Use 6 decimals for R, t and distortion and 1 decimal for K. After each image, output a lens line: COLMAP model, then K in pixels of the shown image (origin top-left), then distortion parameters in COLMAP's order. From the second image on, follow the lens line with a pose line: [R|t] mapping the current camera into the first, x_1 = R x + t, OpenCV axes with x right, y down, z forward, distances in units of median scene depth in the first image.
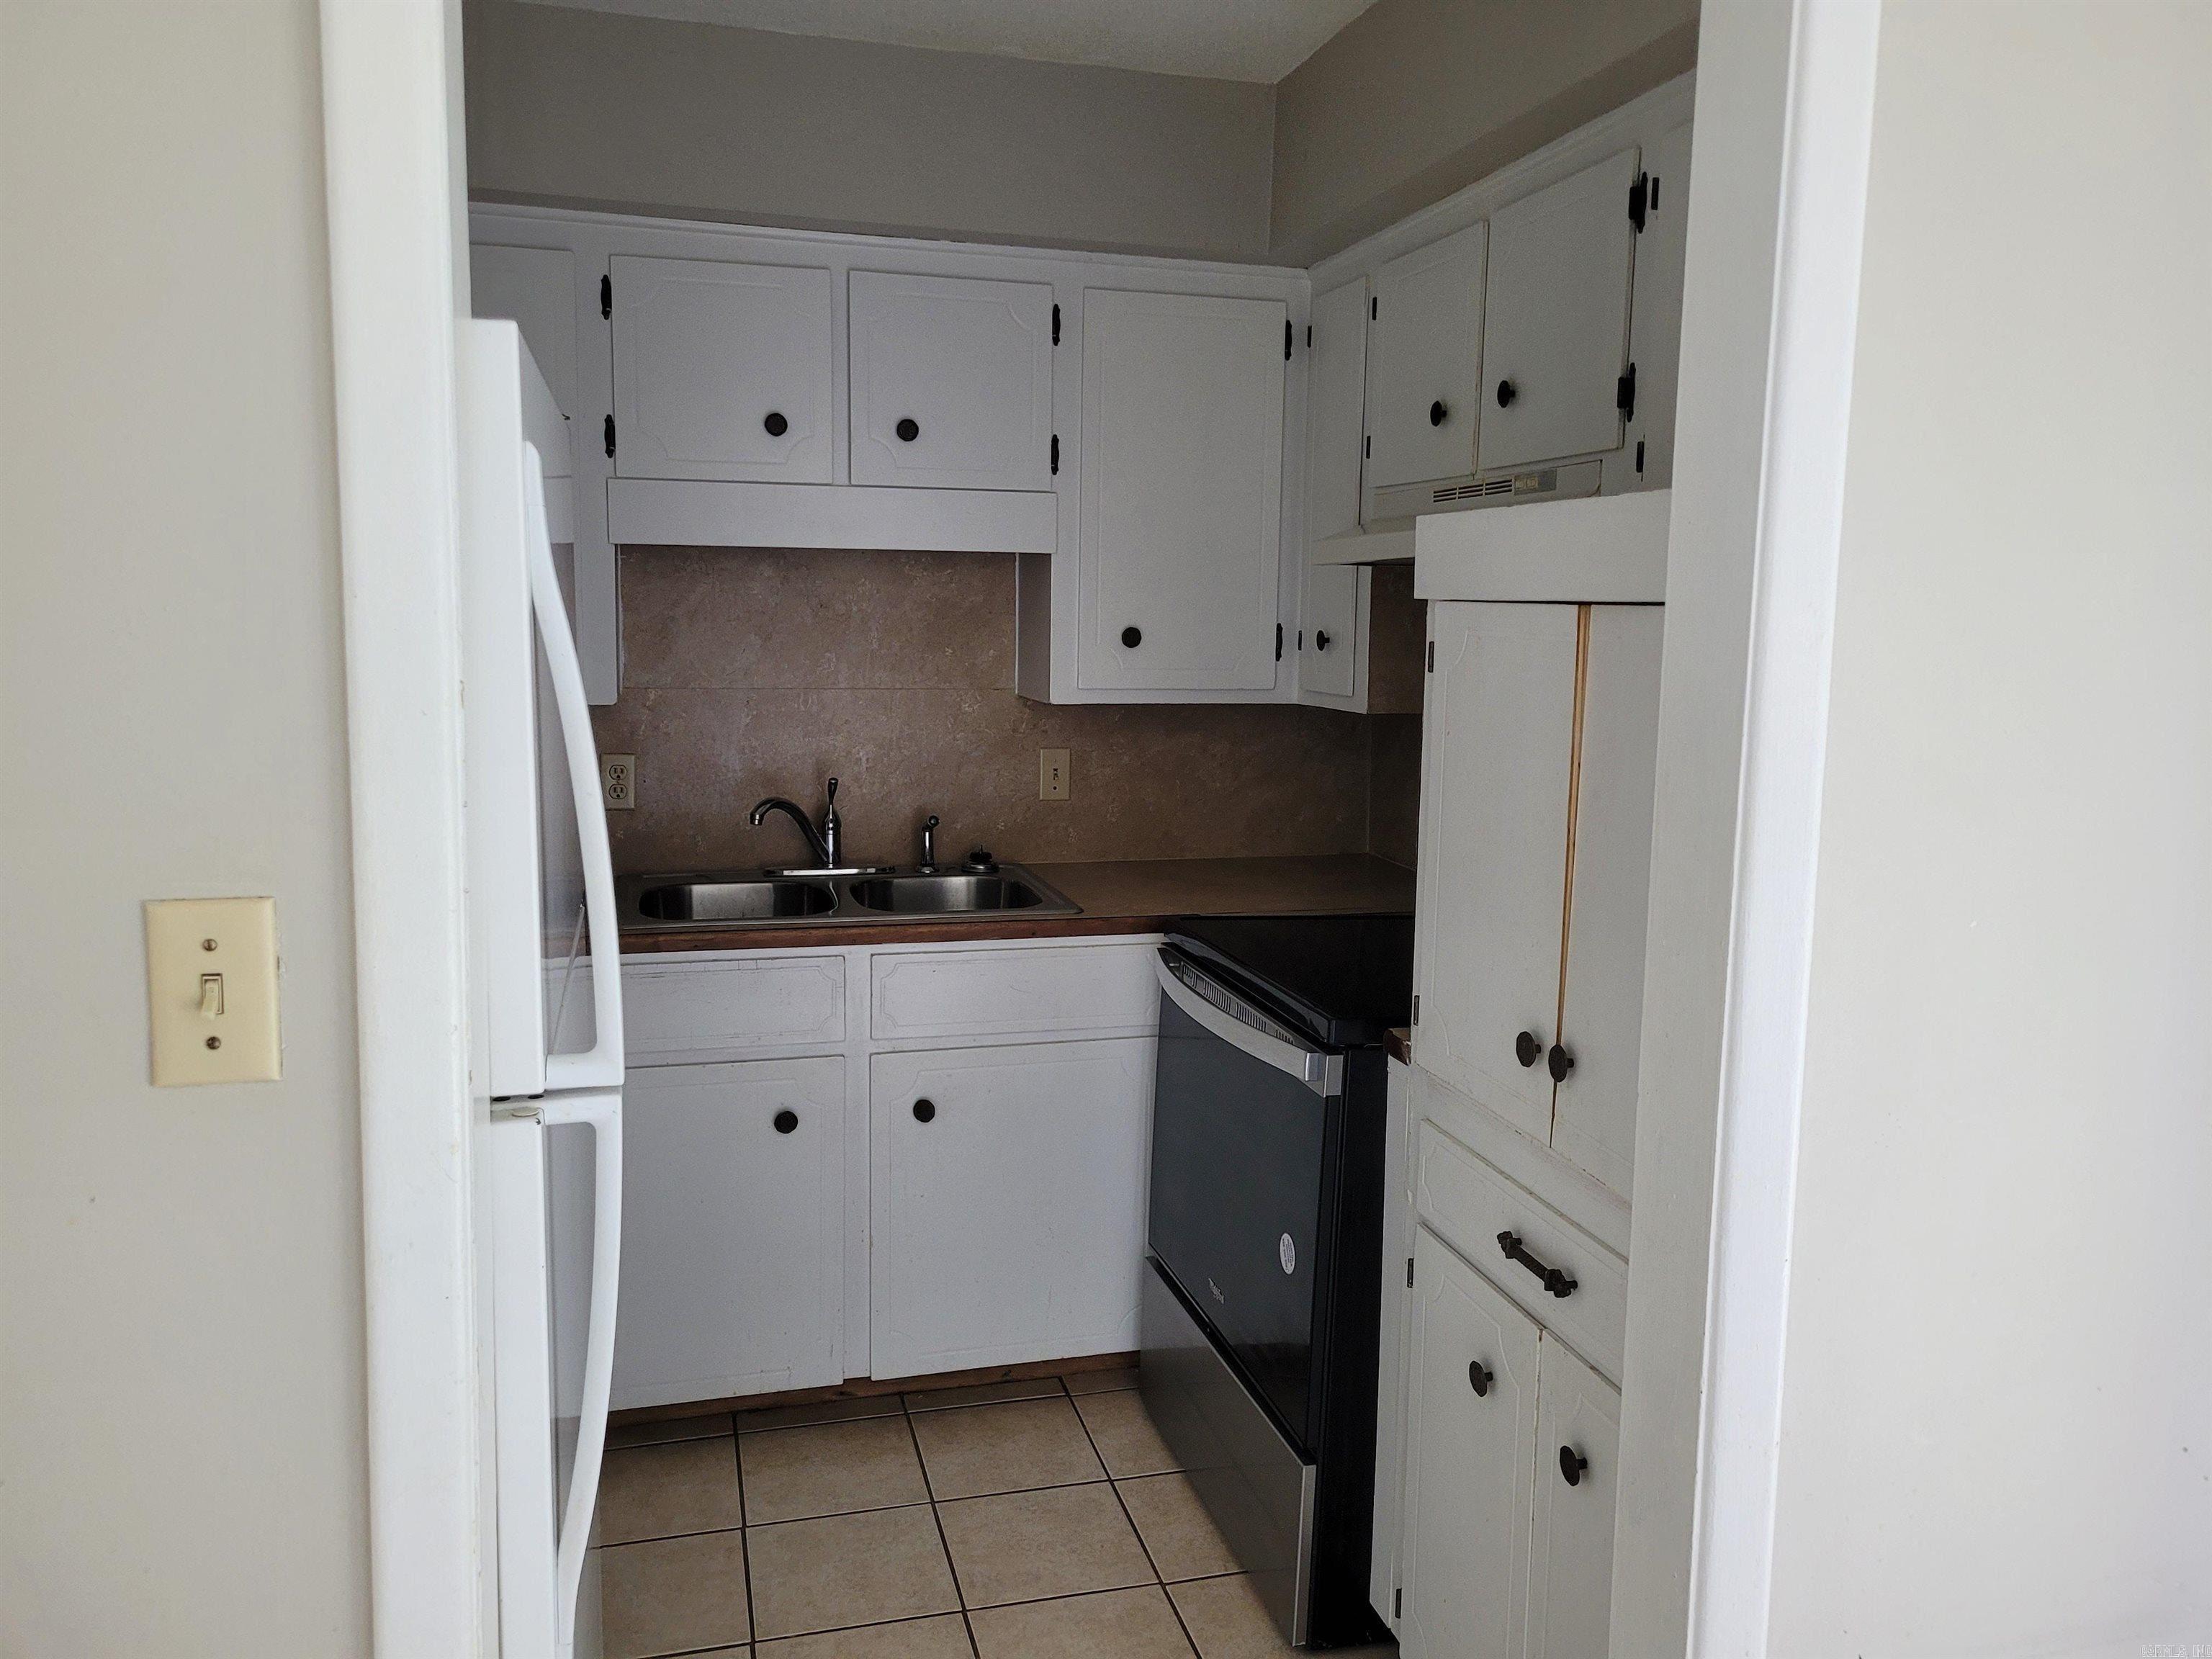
lens RADIAL K [[1656.1, 0, 1113.6], [0, 1656.1, 801.5], [0, 0, 1]] dist [0.006245, 0.002961]
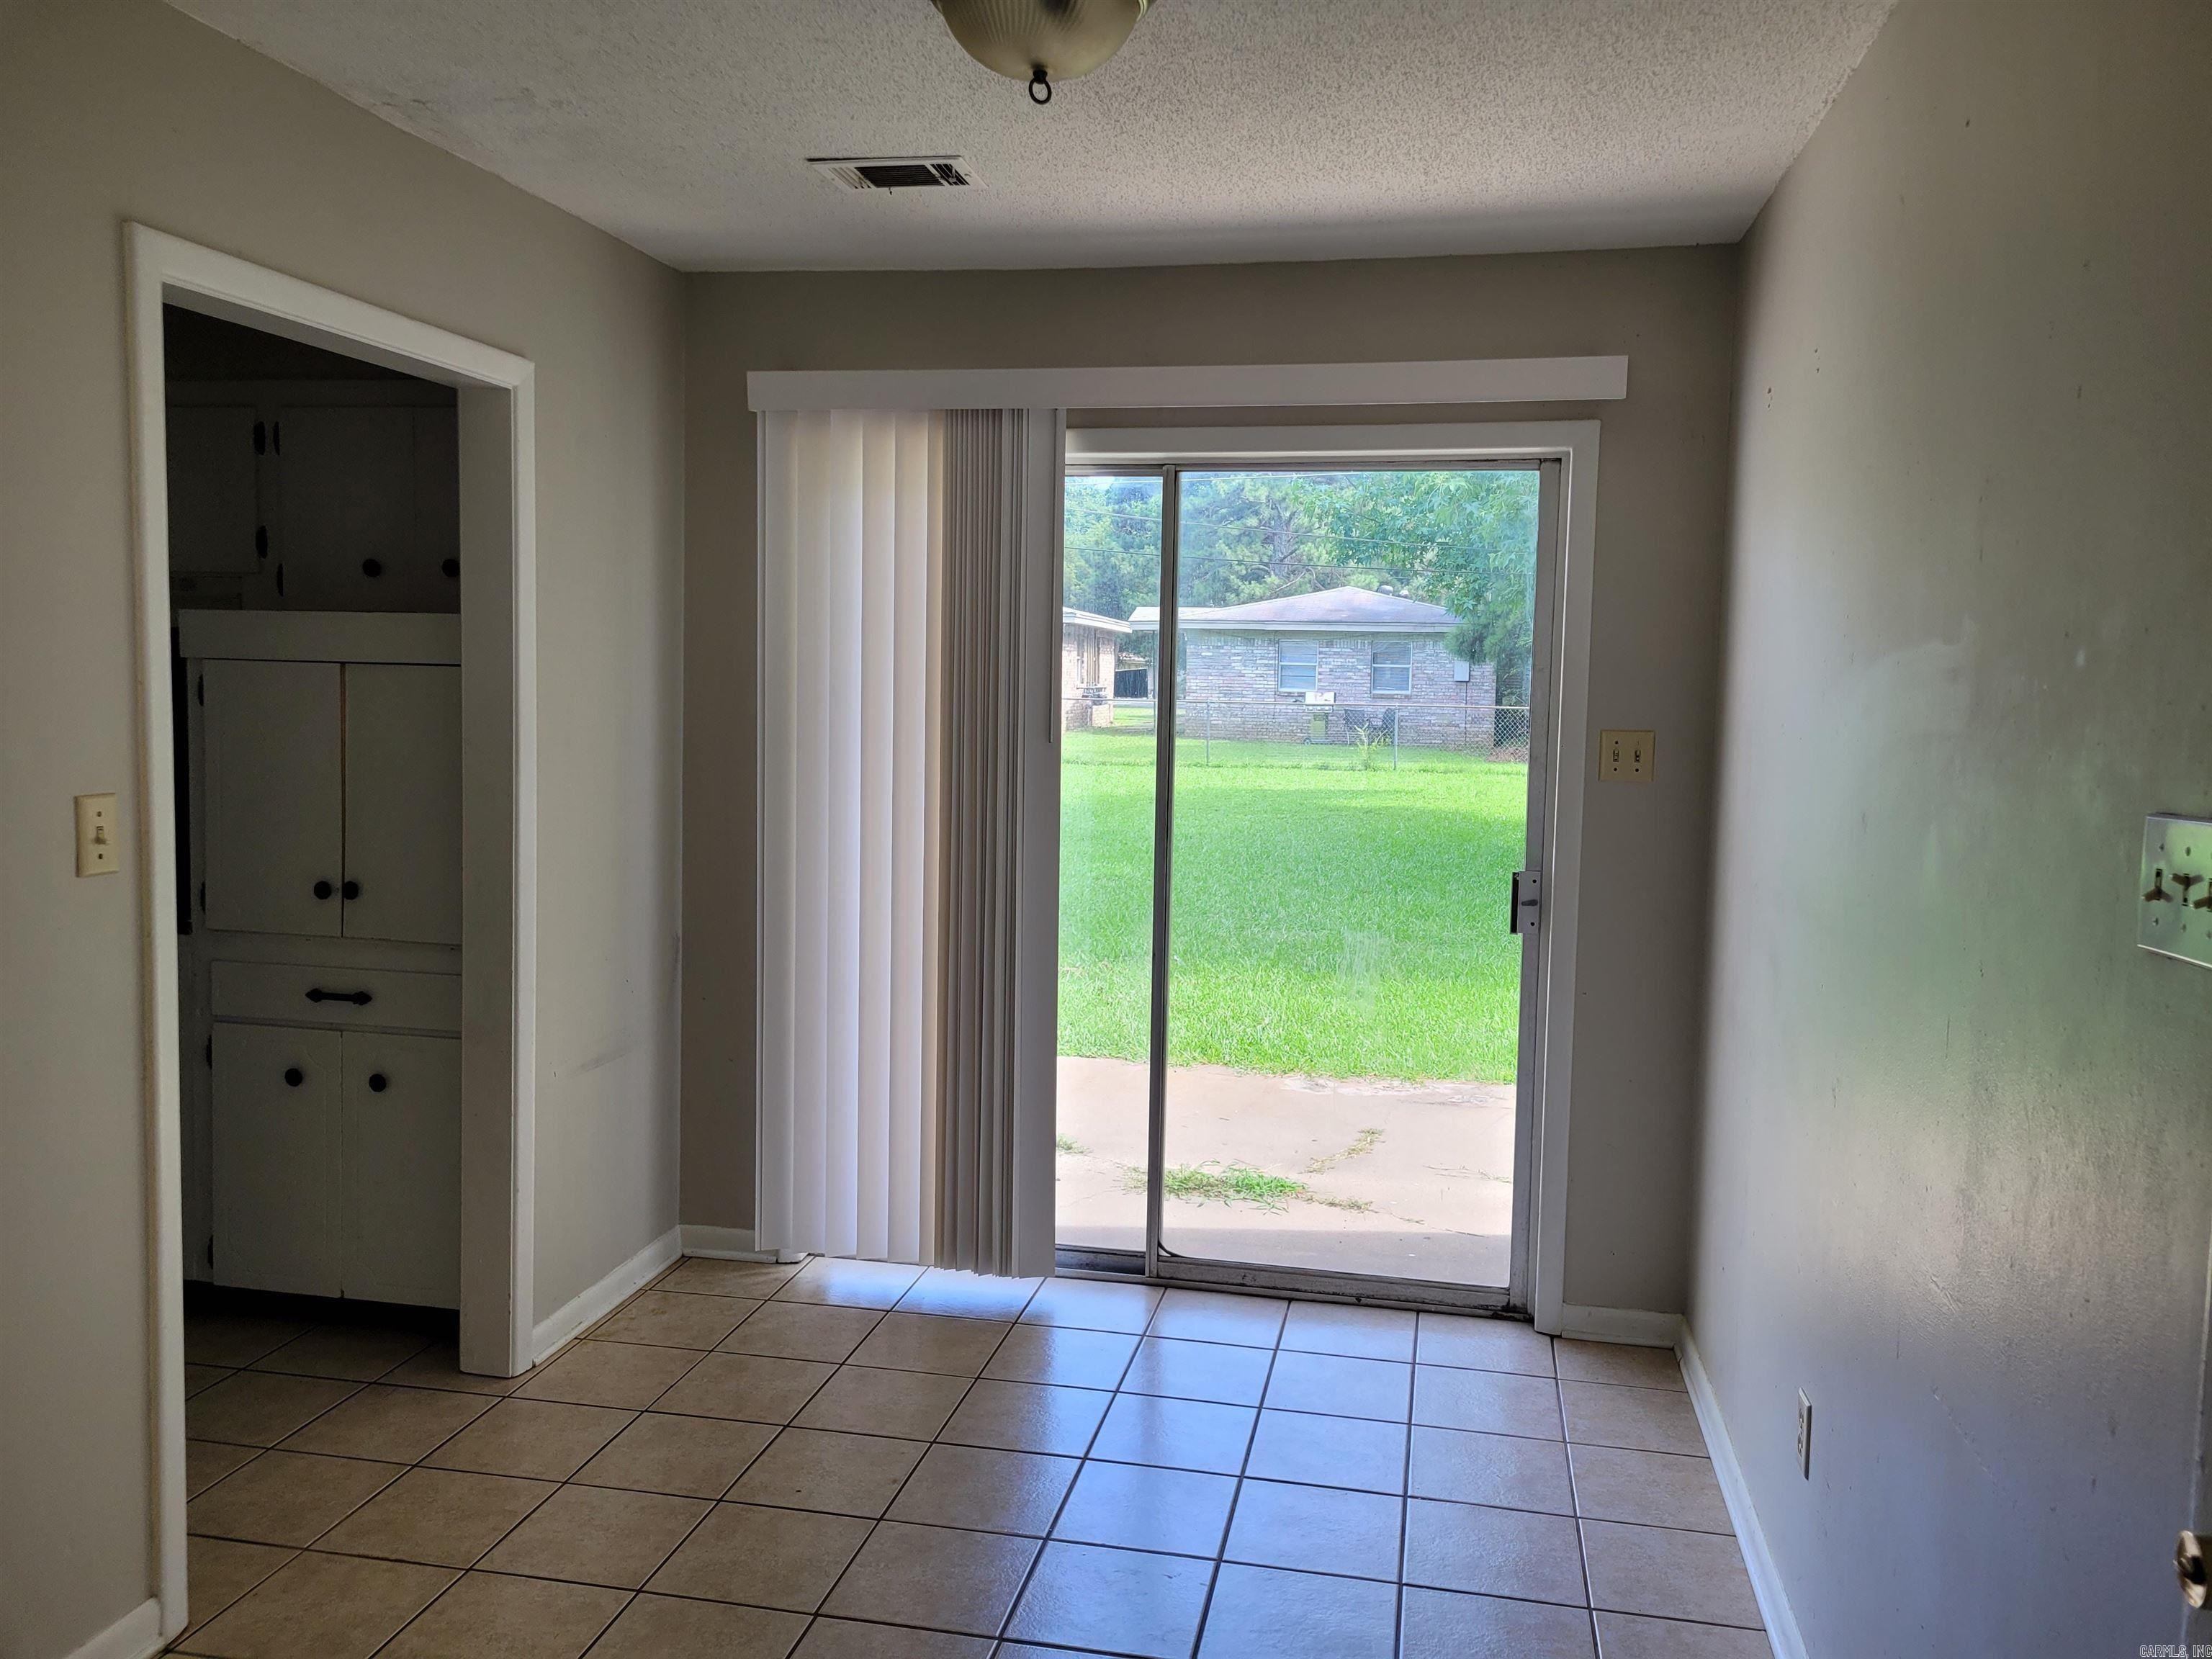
lens RADIAL K [[1656.1, 0, 1113.6], [0, 1656.1, 801.5], [0, 0, 1]] dist [0.006245, 0.002961]
pose [[0.447670, -0.072997, 0.891214, -1.110118], [0.093558, 0.995016, 0.034503, 0.067821], [-0.889291, 0.067934, 0.452268, -0.747478]]
